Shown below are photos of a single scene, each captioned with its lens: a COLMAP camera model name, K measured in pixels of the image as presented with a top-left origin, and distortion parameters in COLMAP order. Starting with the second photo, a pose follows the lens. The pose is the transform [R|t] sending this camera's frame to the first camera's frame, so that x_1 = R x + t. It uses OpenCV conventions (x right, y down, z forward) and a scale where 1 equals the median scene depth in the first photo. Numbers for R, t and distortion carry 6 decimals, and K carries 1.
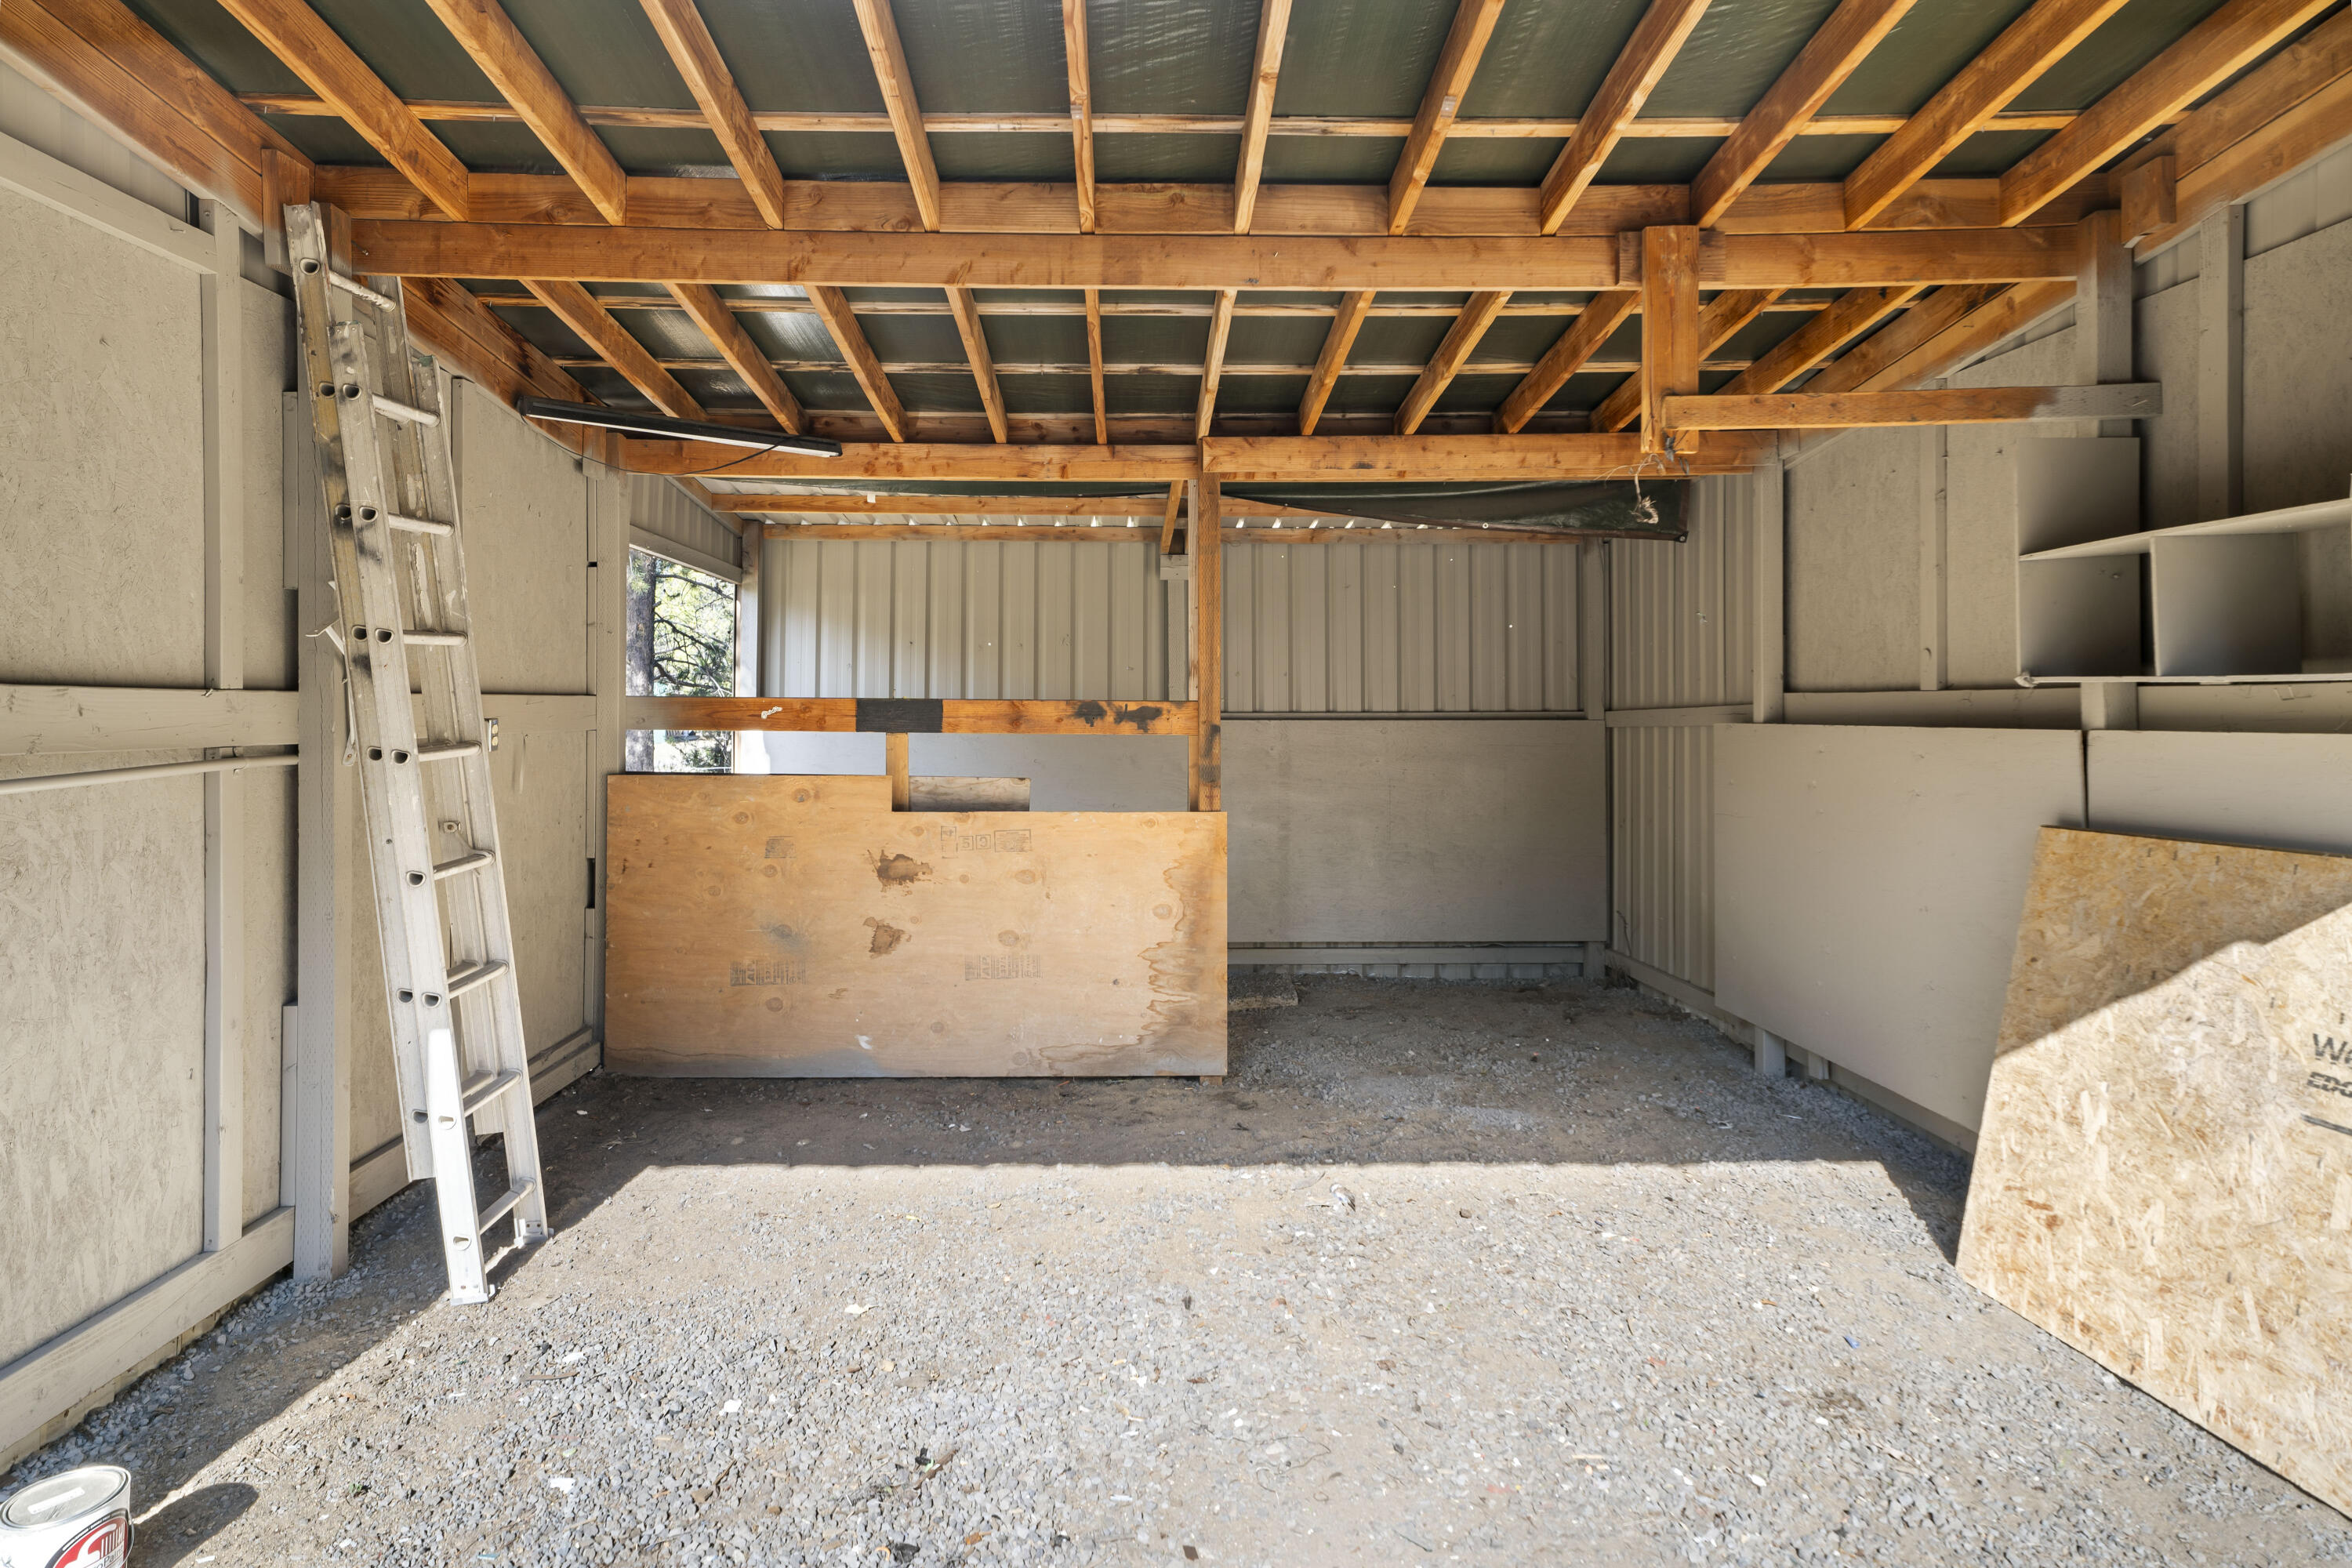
lens RADIAL K [[1430.1, 0, 1181.5], [0, 1430.1, 701.2], [0, 0, 1]] dist [0.007666, 0.002393]
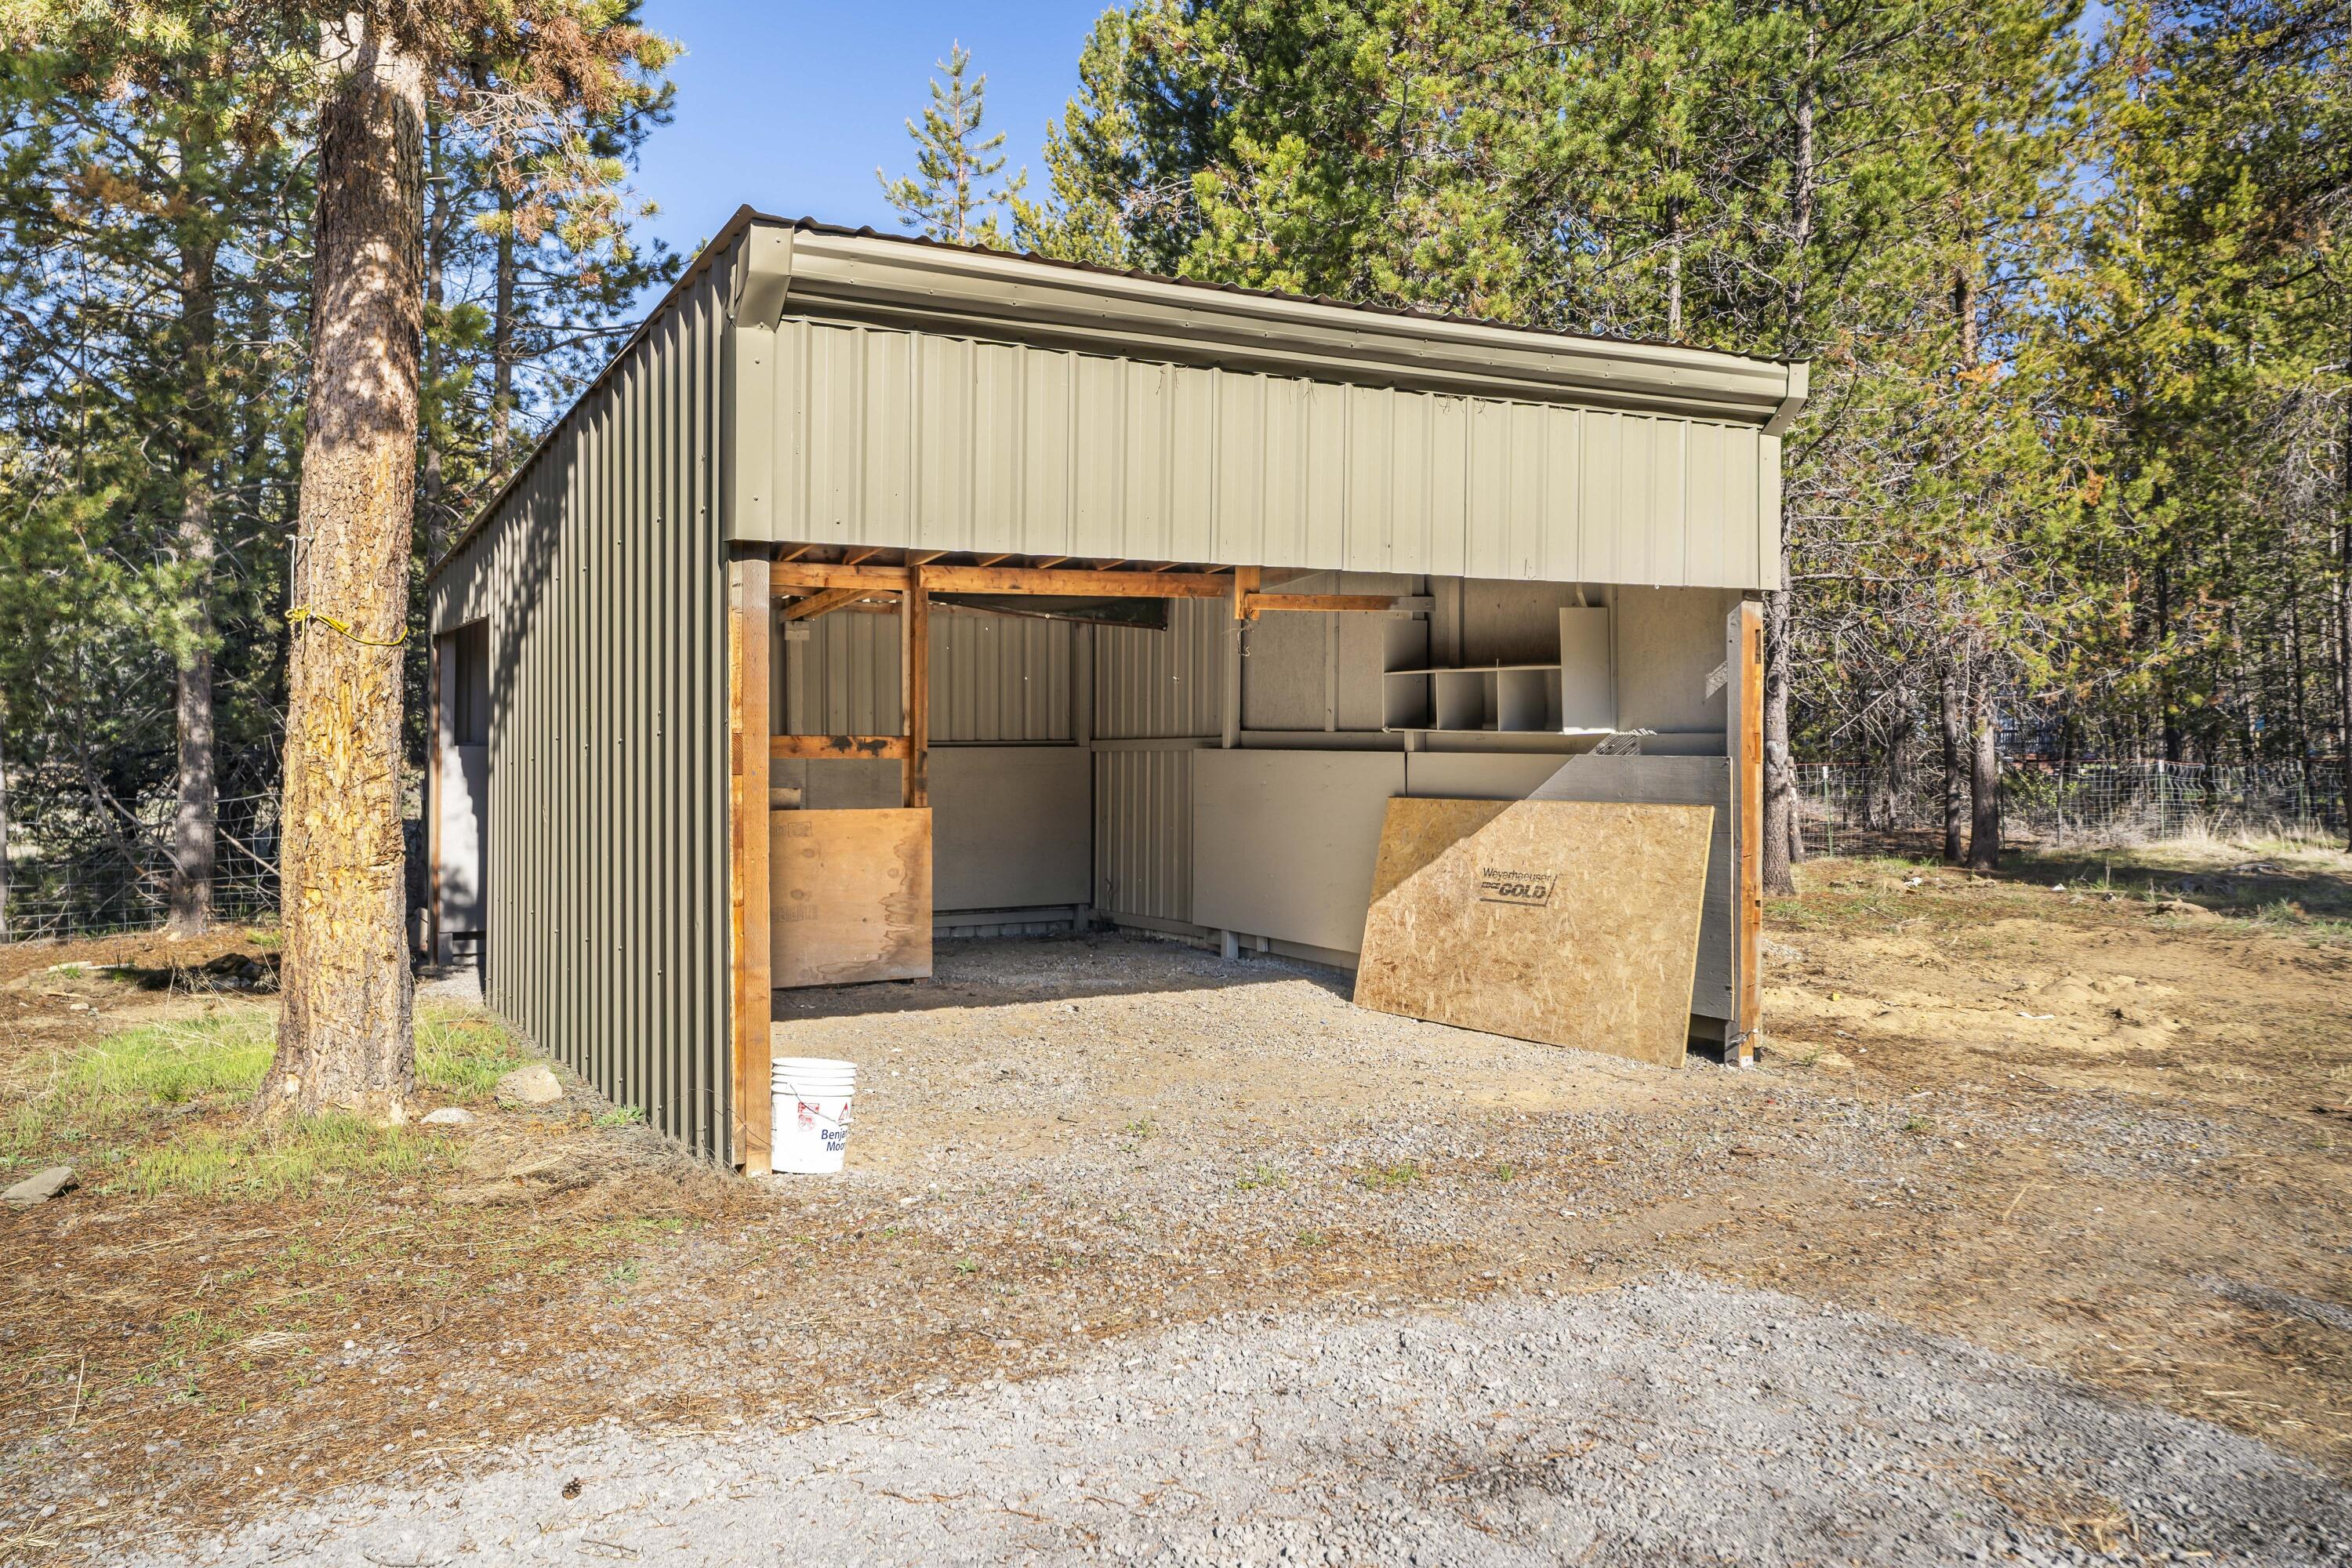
lens RADIAL K [[1899.9, 0, 1175.2], [0, 1899.9, 777.6], [0, 0, 1]] dist [-0.004364, -0.000103]
pose [[0.875868, -0.010978, 0.482426, -0.730587], [-0.004525, 0.999510, 0.030960, -0.019823], [-0.482530, -0.029299, 0.875389, -0.929506]]
